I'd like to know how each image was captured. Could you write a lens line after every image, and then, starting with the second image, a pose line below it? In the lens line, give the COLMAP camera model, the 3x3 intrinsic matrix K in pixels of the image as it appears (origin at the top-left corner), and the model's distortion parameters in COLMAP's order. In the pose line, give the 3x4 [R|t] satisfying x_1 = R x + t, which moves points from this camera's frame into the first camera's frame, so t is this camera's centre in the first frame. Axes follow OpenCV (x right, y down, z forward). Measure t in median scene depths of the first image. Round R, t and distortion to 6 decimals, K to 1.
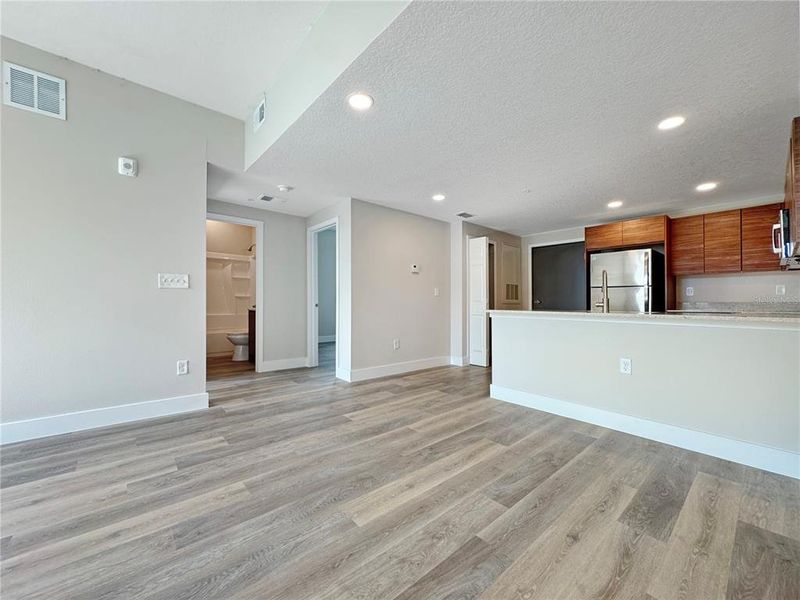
lens RADIAL K [[321.8, 0, 394.5], [0, 321.8, 299.5], [0, 0, 1]] dist [-0.002876, -0.000477]
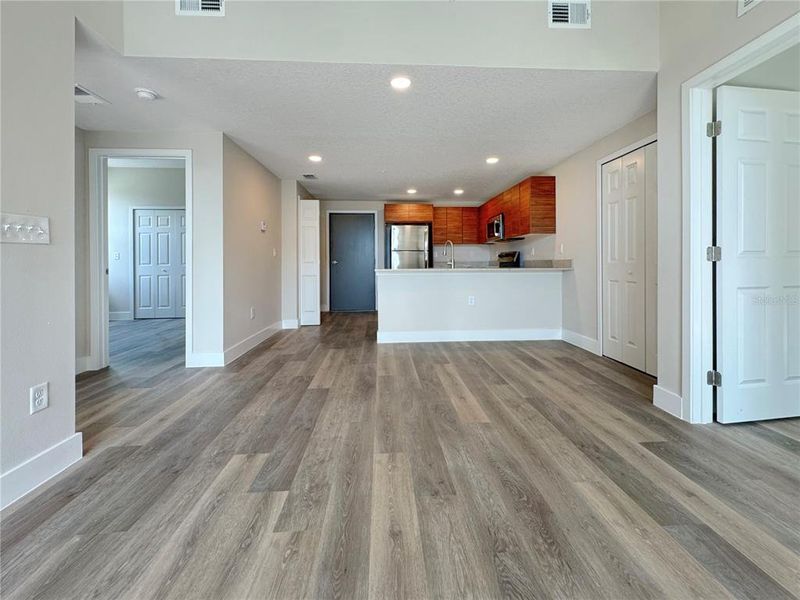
lens RADIAL K [[343.2, 0, 400.4], [0, 343.2, 260.2], [0, 0, 1]] dist [0.009381, 0.000283]
pose [[0.597417, -0.007390, 0.801897, -0.969529], [0.005311, 0.999972, 0.005258, -0.010694], [-0.801913, 0.001118, 0.597439, 0.255541]]
